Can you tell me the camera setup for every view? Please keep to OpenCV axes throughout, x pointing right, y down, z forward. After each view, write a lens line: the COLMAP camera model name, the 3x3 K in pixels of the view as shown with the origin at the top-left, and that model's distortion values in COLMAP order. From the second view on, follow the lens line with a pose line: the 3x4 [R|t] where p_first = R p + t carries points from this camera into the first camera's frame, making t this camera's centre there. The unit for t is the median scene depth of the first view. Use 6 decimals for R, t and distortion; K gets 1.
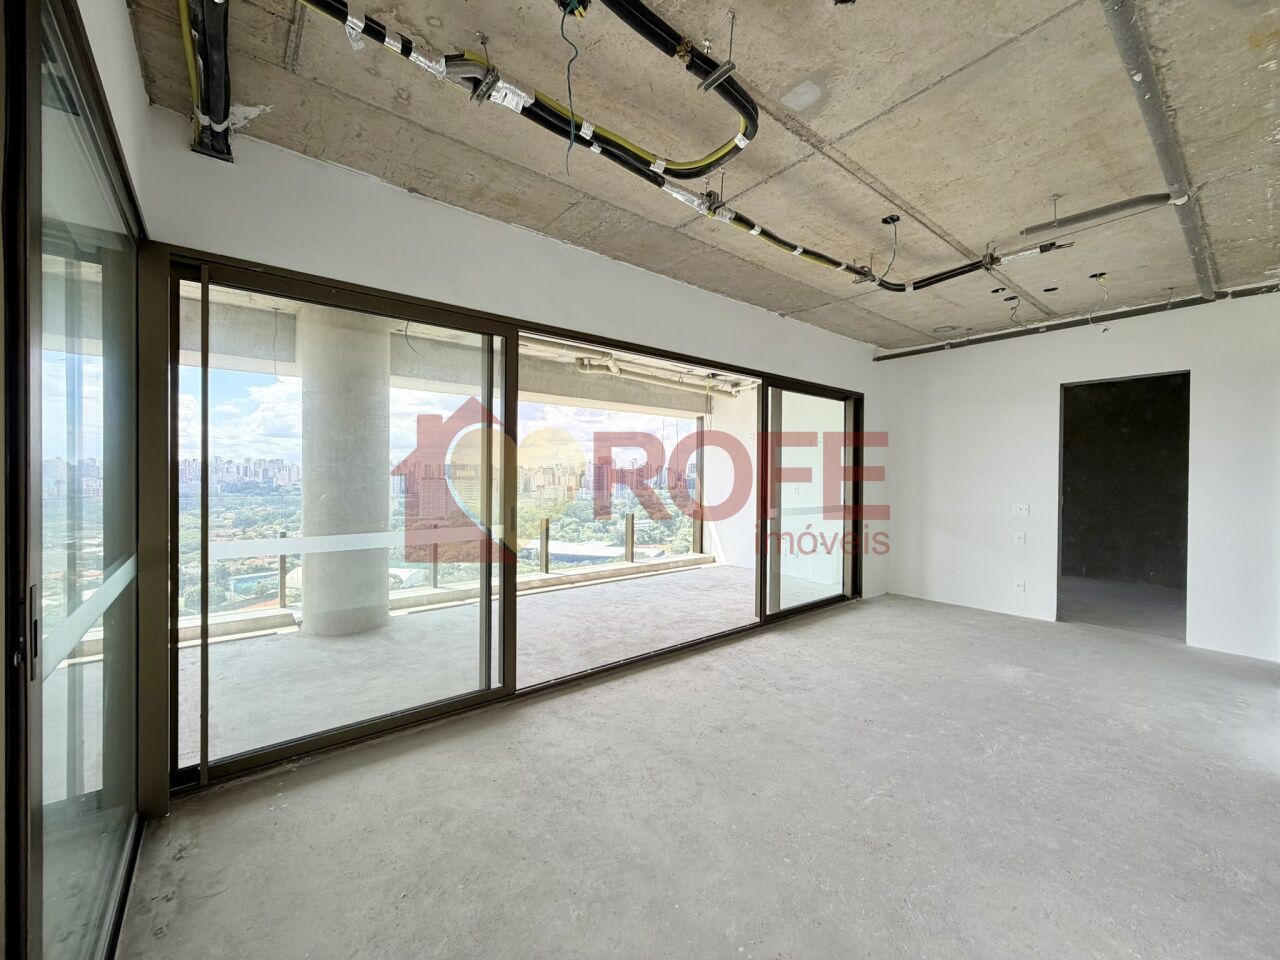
lens RADIAL K [[510.6, 0, 634.1], [0, 510.6, 490.5], [0, 0, 1]] dist [-0.000539, 0.000452]
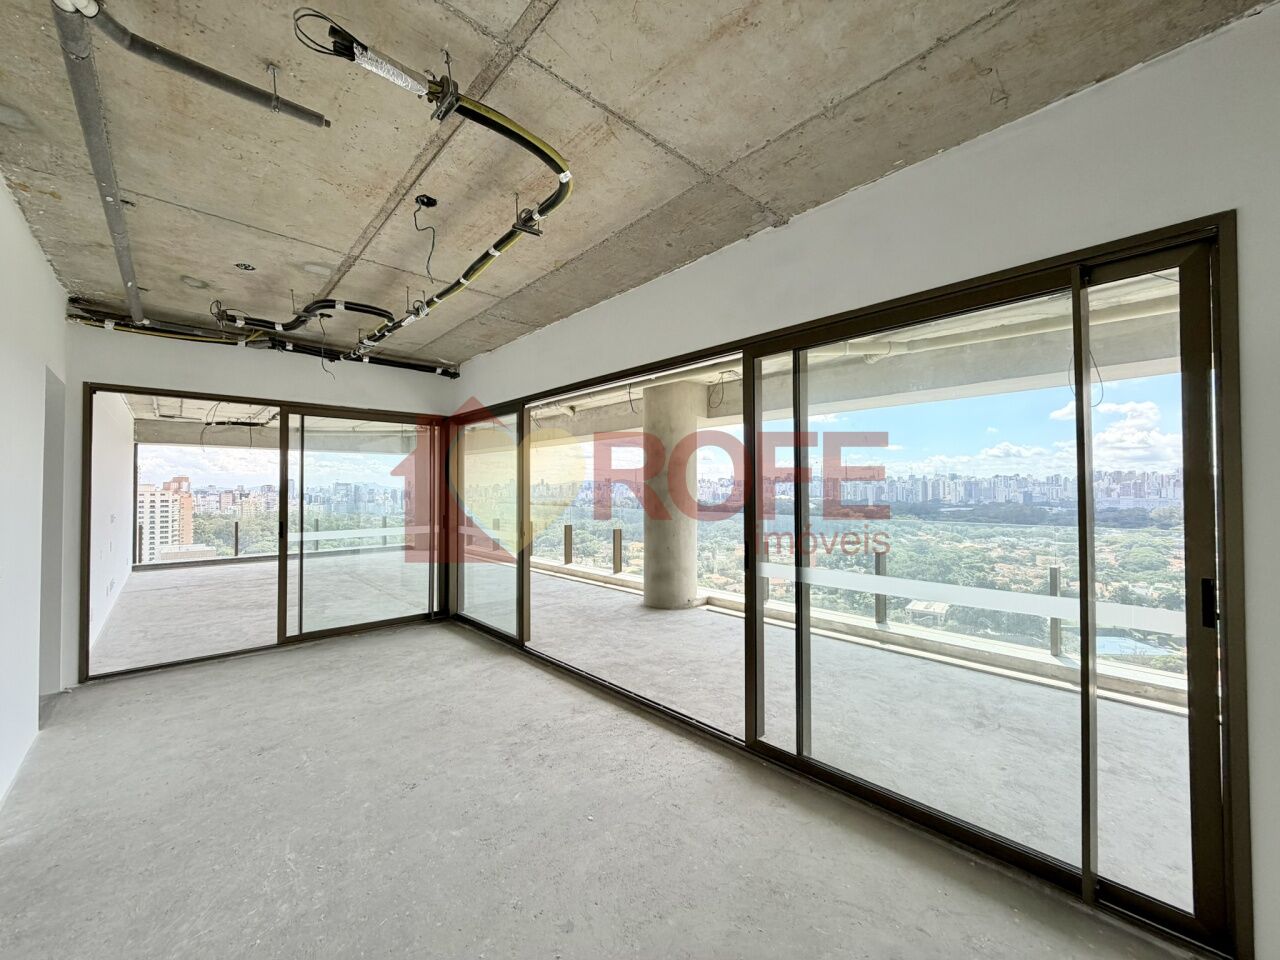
lens RADIAL K [[510.6, 0, 638.2], [0, 510.6, 489.7], [0, 0, 1]] dist [-0.000539, 0.000452]
pose [[0.063706, -0.004324, -0.997959, 1.132549], [-0.024542, 0.999681, -0.005899, -0.054640], [0.997667, 0.024868, 0.063580, 1.091677]]
